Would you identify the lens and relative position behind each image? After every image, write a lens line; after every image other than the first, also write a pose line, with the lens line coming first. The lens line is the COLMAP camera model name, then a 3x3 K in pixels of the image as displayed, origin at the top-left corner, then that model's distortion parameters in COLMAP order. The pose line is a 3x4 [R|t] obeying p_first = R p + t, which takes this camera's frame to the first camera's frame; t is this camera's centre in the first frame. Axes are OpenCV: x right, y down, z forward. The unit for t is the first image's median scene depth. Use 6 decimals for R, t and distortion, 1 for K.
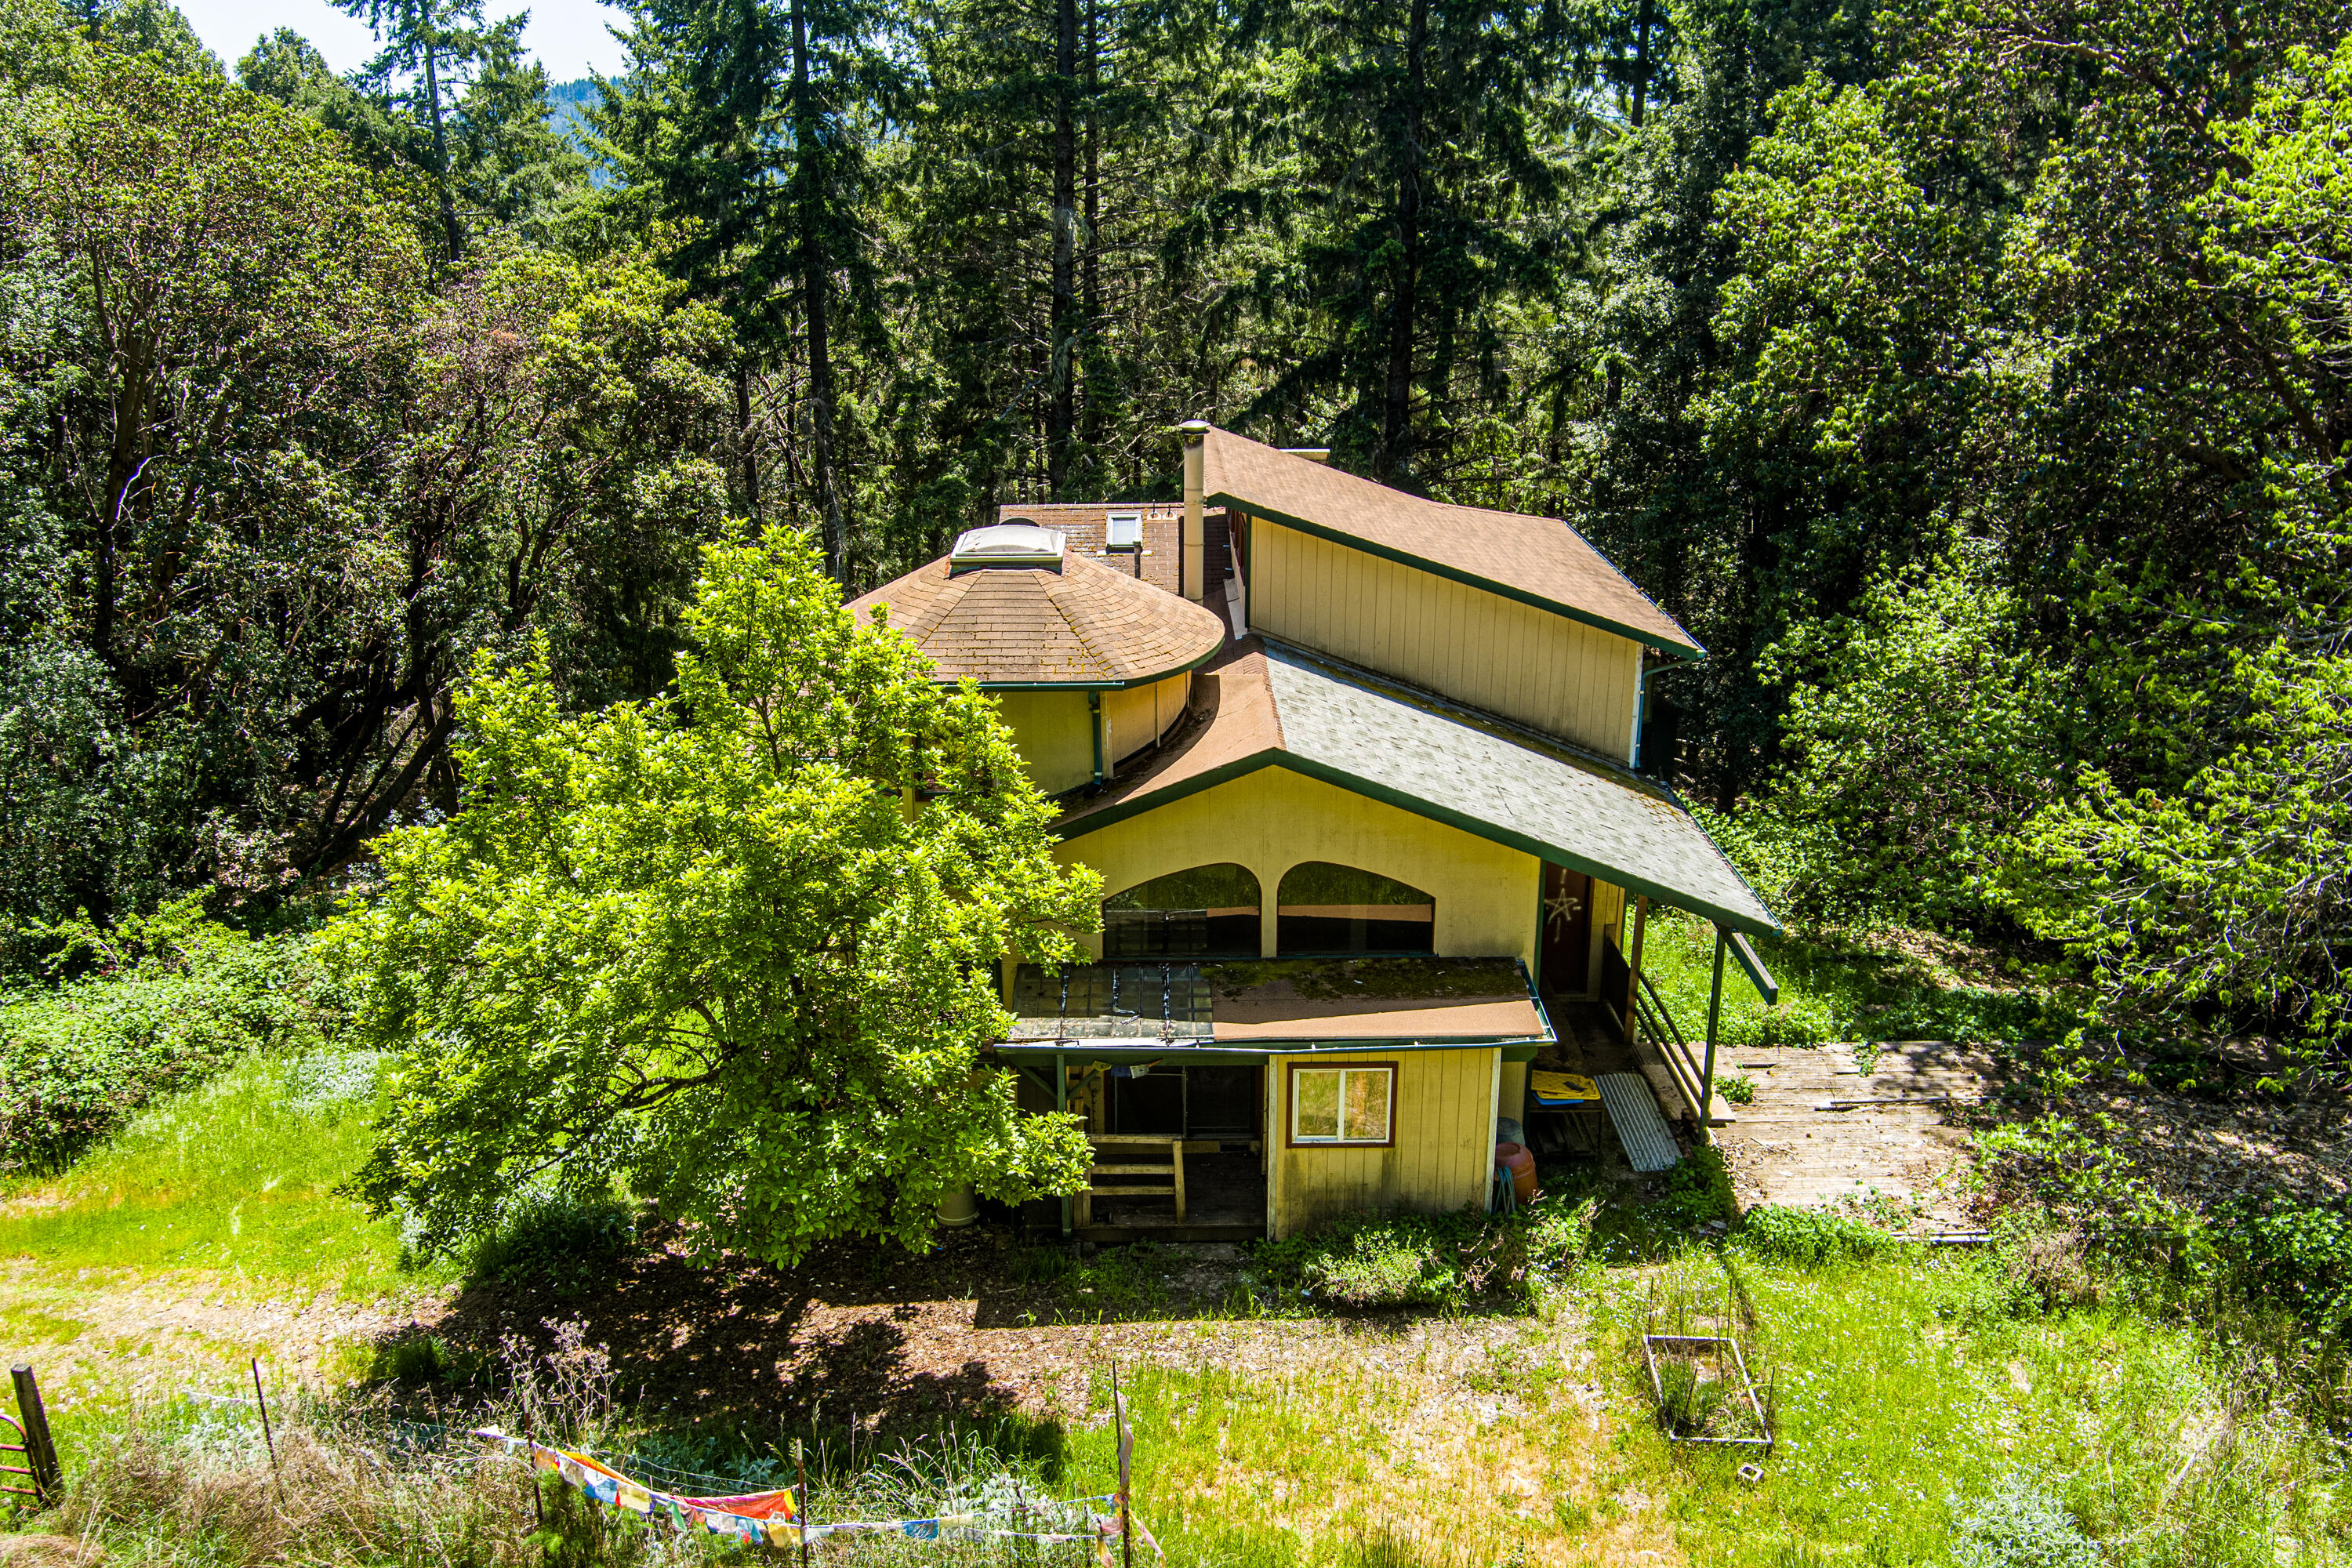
lens RADIAL K [[1933.5, 0, 1178.9], [0, 1933.5, 816.3], [0, 0, 1]] dist [-0.061163, -0.006285]
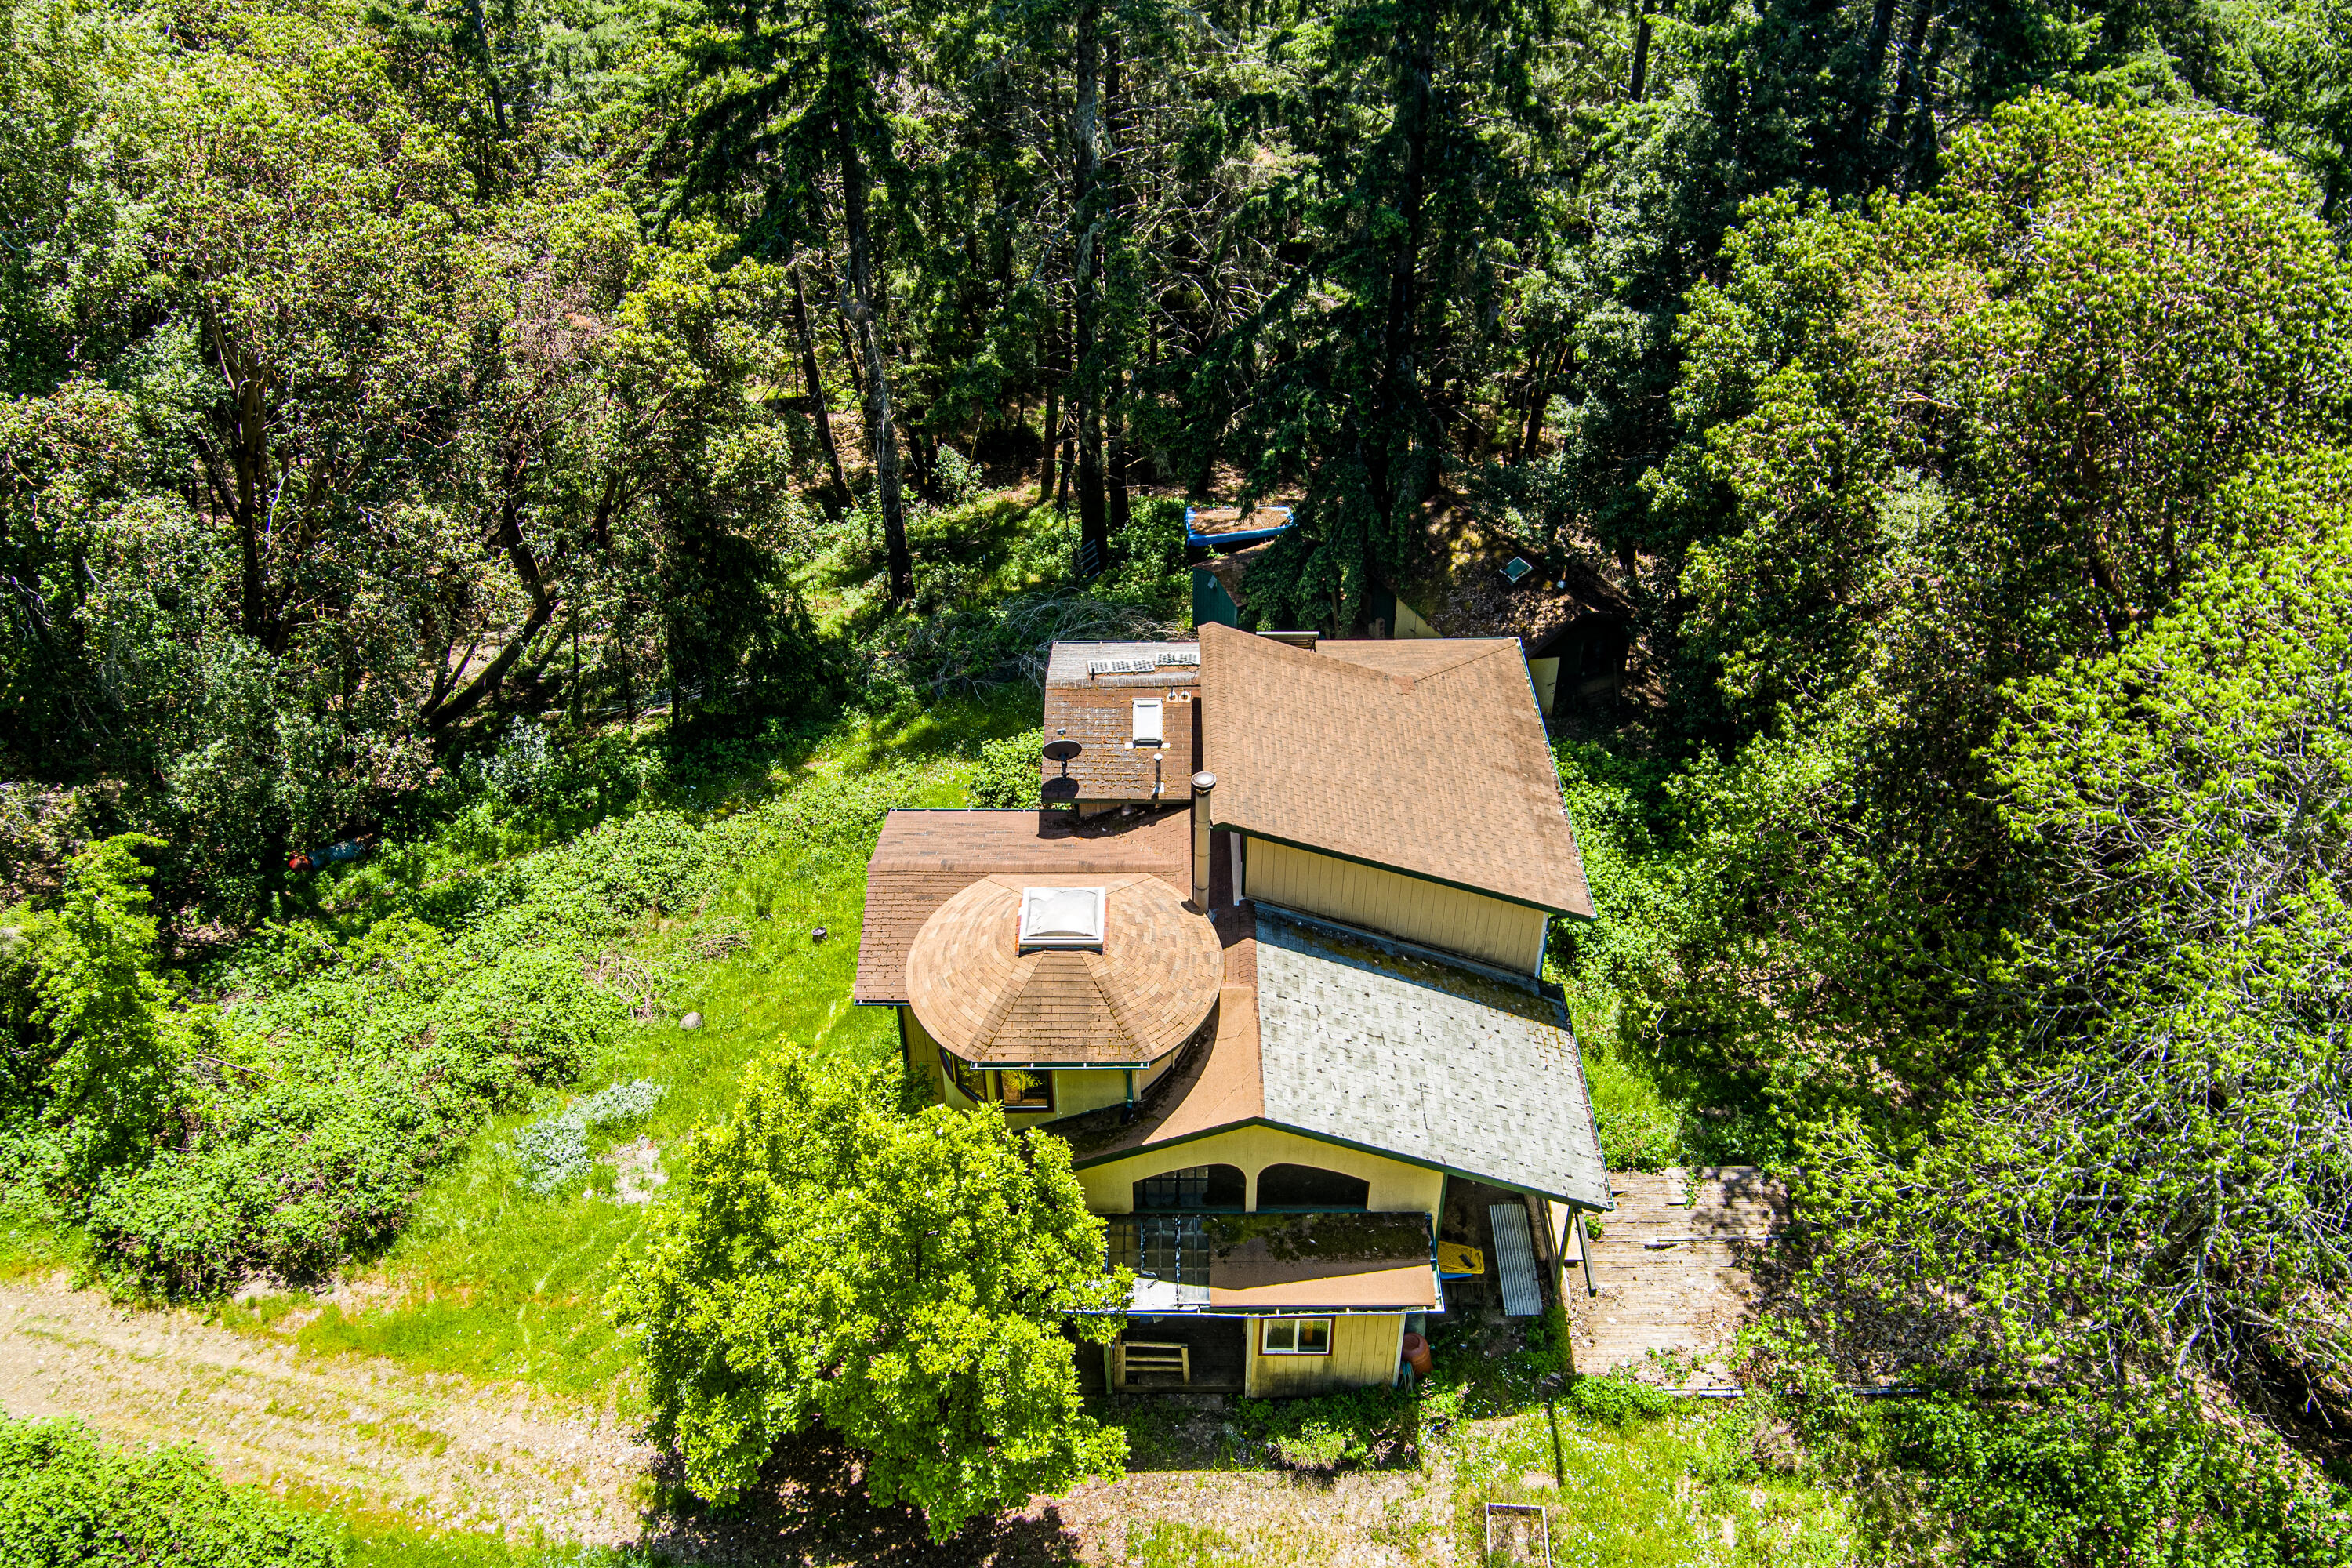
lens RADIAL K [[1933.5, 0, 1178.9], [0, 1933.5, 816.3], [0, 0, 1]] dist [-0.061163, -0.006285]
pose [[0.999923, 0.011462, -0.004773, -0.002830], [-0.009286, 0.945558, 0.325321, -0.686992], [0.008242, -0.325252, 0.945592, -0.252369]]
